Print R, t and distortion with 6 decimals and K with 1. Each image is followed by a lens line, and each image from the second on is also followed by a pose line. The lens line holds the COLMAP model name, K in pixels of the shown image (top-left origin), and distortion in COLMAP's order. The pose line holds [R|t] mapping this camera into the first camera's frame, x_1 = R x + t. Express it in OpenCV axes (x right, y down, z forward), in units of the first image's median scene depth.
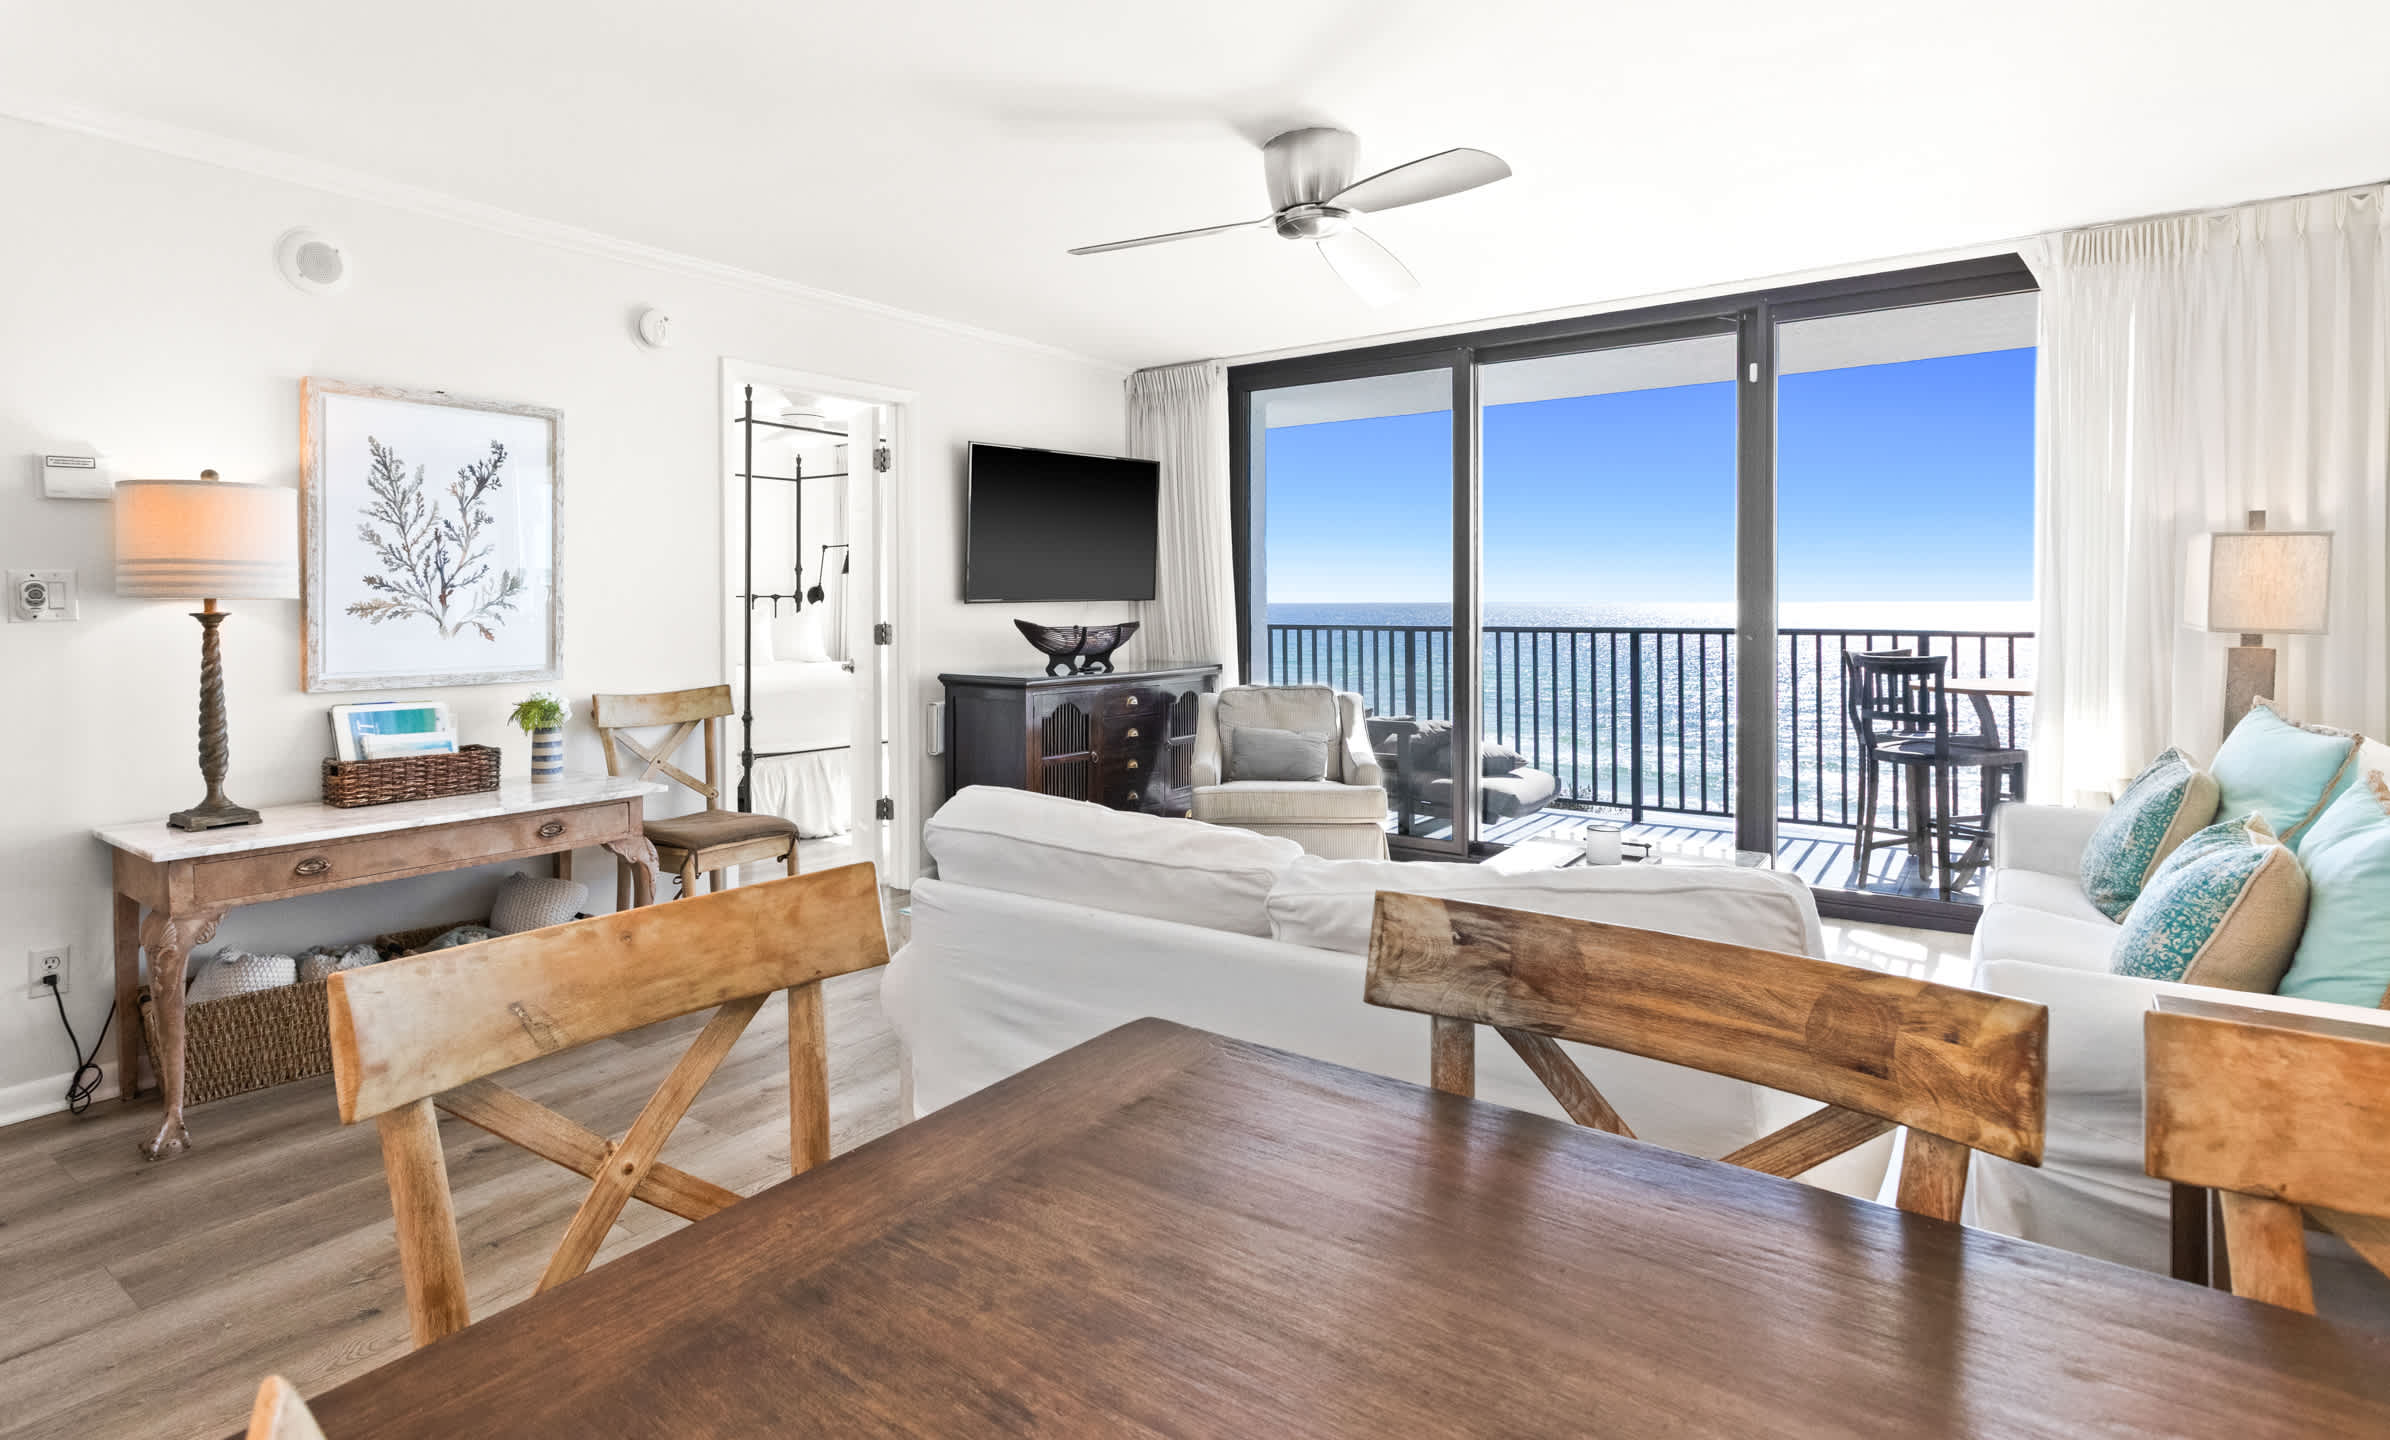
lens RADIAL K [[1141.7, 0, 1195.0], [0, 1141.7, 720.0], [0, 0, 1]] dist [-0.000209, 0.000229]
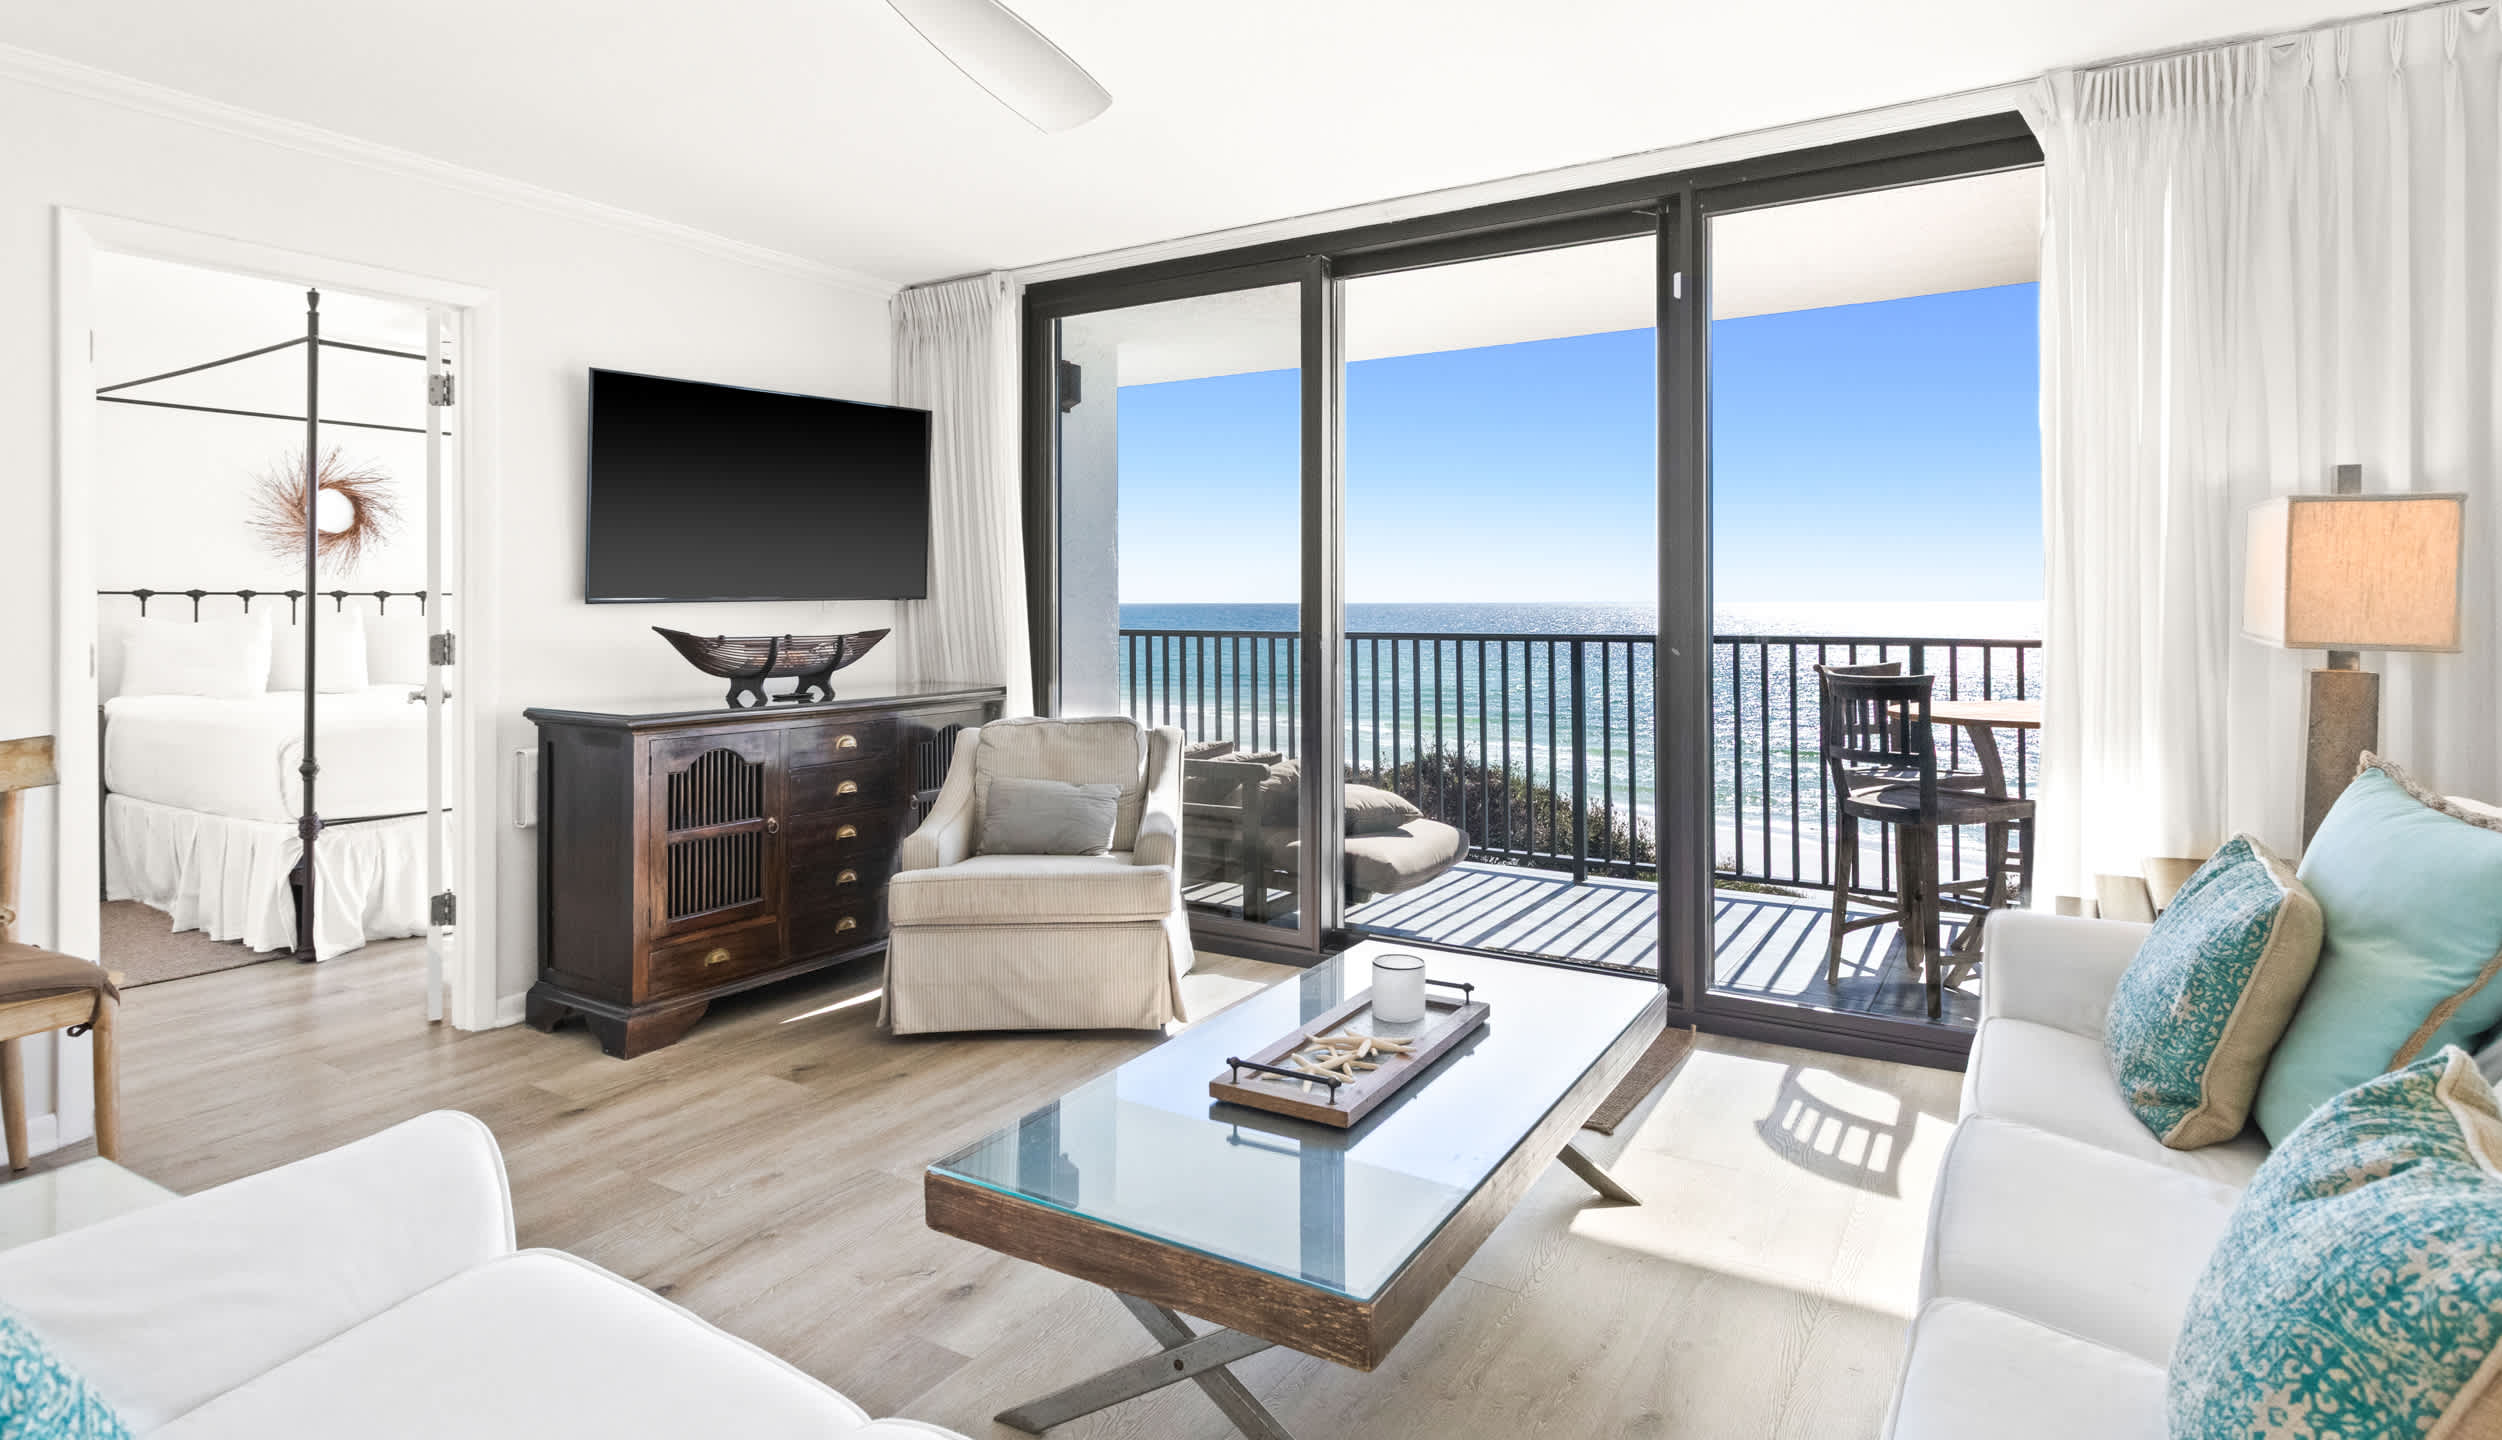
lens RADIAL K [[1342.0, 0, 1255.4], [0, 1342.0, 740.9], [0, 0, 1]] dist [-0.000488, -0.000418]
pose [[0.995372, -0.009383, 0.095634, 0.125558], [0.009382, 0.999956, 0.000464, -0.016594], [-0.095634, 0.000435, 0.995416, 0.161766]]
